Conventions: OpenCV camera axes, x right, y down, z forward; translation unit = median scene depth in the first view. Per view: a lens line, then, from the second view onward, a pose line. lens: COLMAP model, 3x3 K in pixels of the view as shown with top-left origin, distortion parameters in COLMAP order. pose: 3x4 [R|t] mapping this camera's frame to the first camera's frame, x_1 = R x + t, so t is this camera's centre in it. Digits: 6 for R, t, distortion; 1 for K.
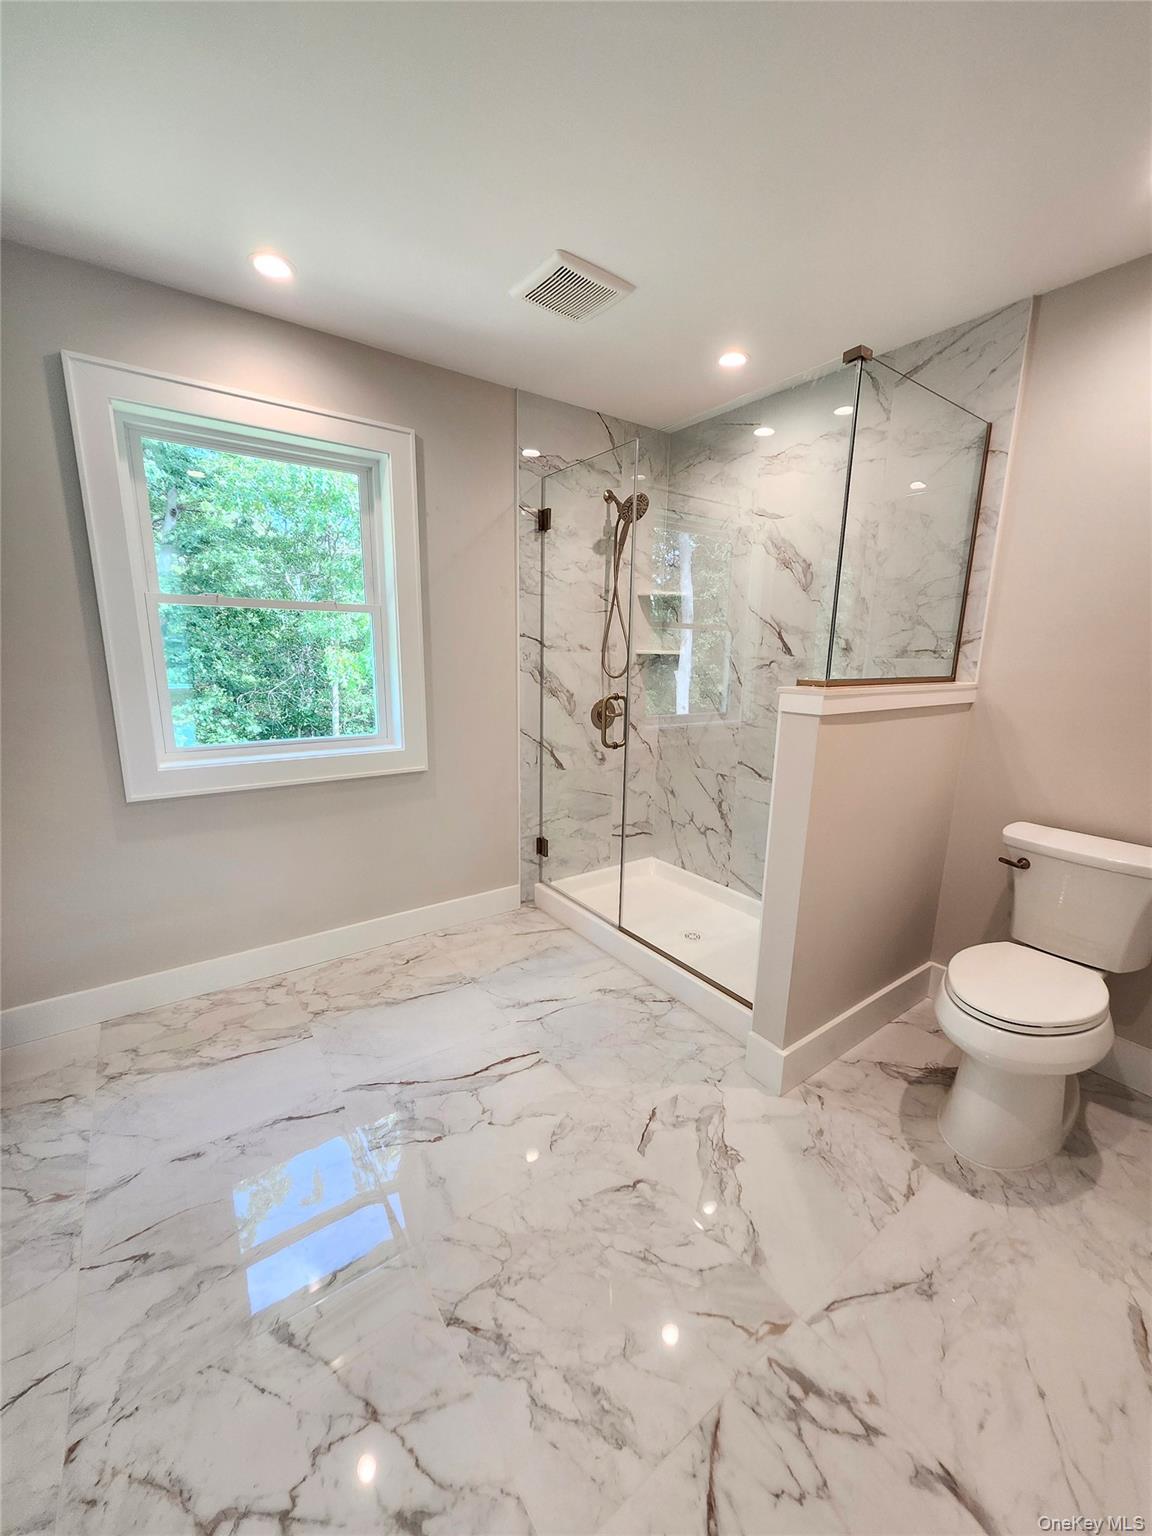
lens RADIAL K [[604.1, 0, 586.8], [0, 604.1, 780.4], [0, 0, 1]] dist [0.000375, 0.000563]
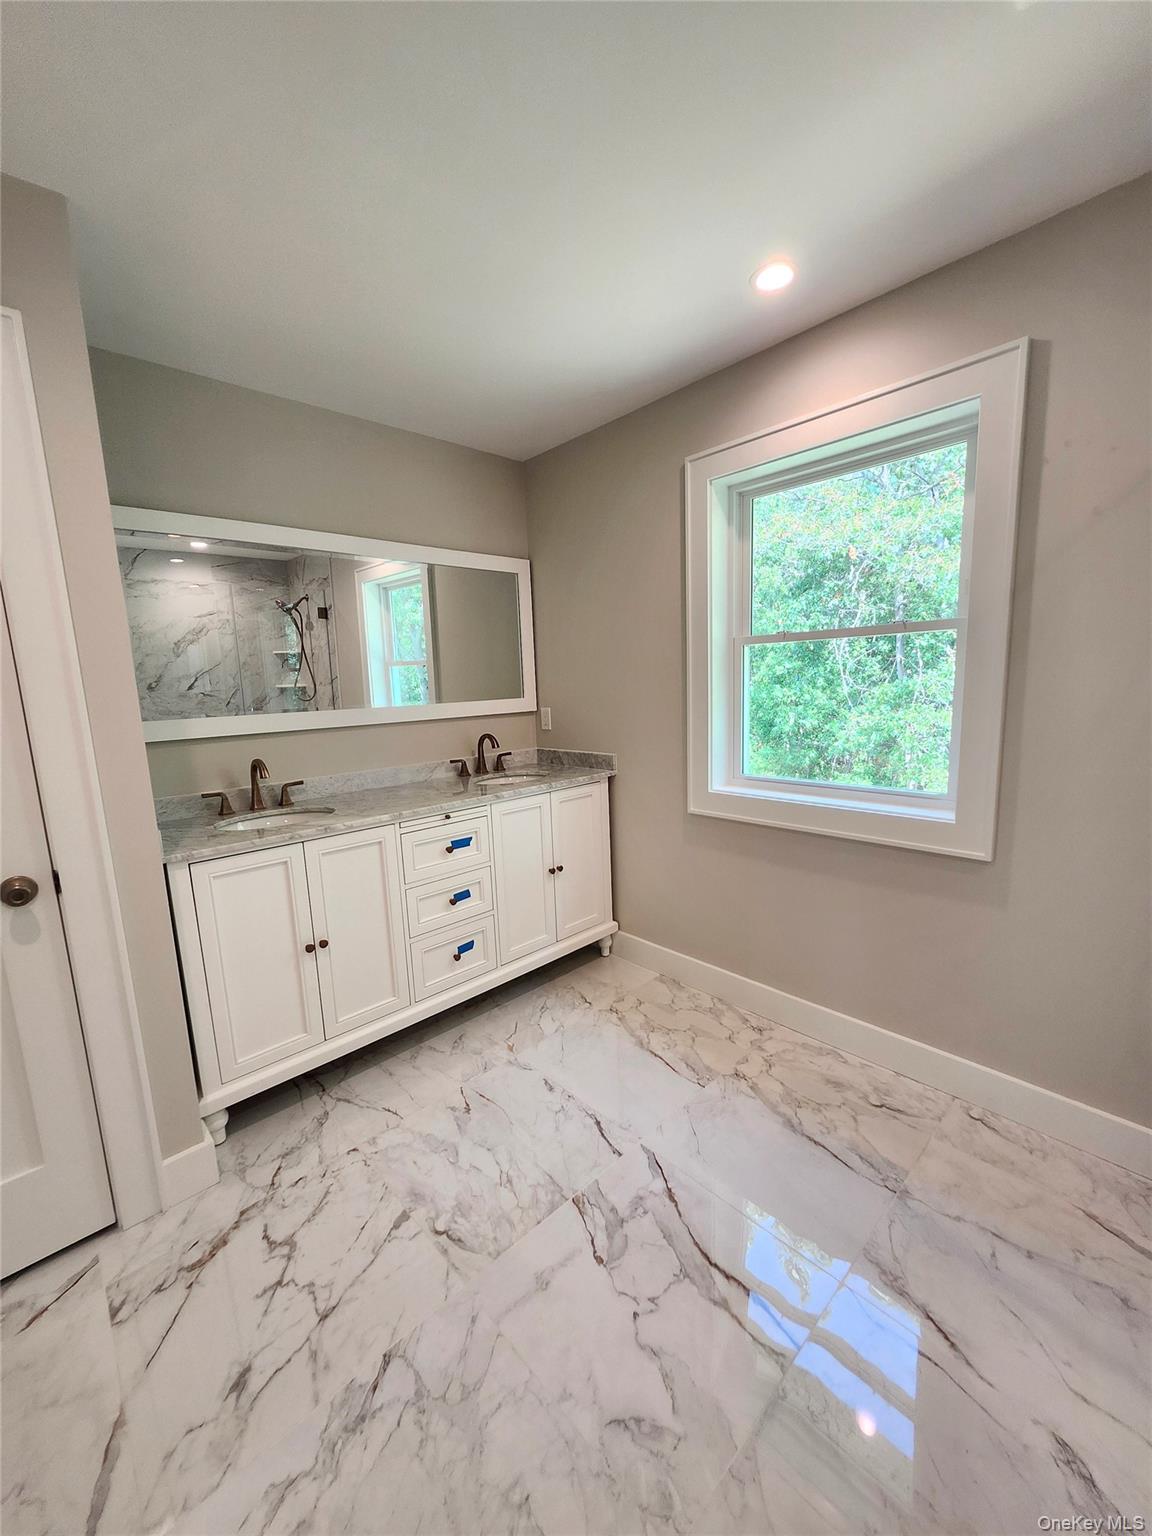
lens RADIAL K [[604.1, 0, 586.8], [0, 604.1, 780.4], [0, 0, 1]] dist [0.000375, 0.000563]
pose [[0.122897, 0.141555, -0.982272, 0.442357], [-0.174685, 0.977407, 0.118998, -0.149770], [0.976924, 0.156964, 0.144848, 0.673738]]
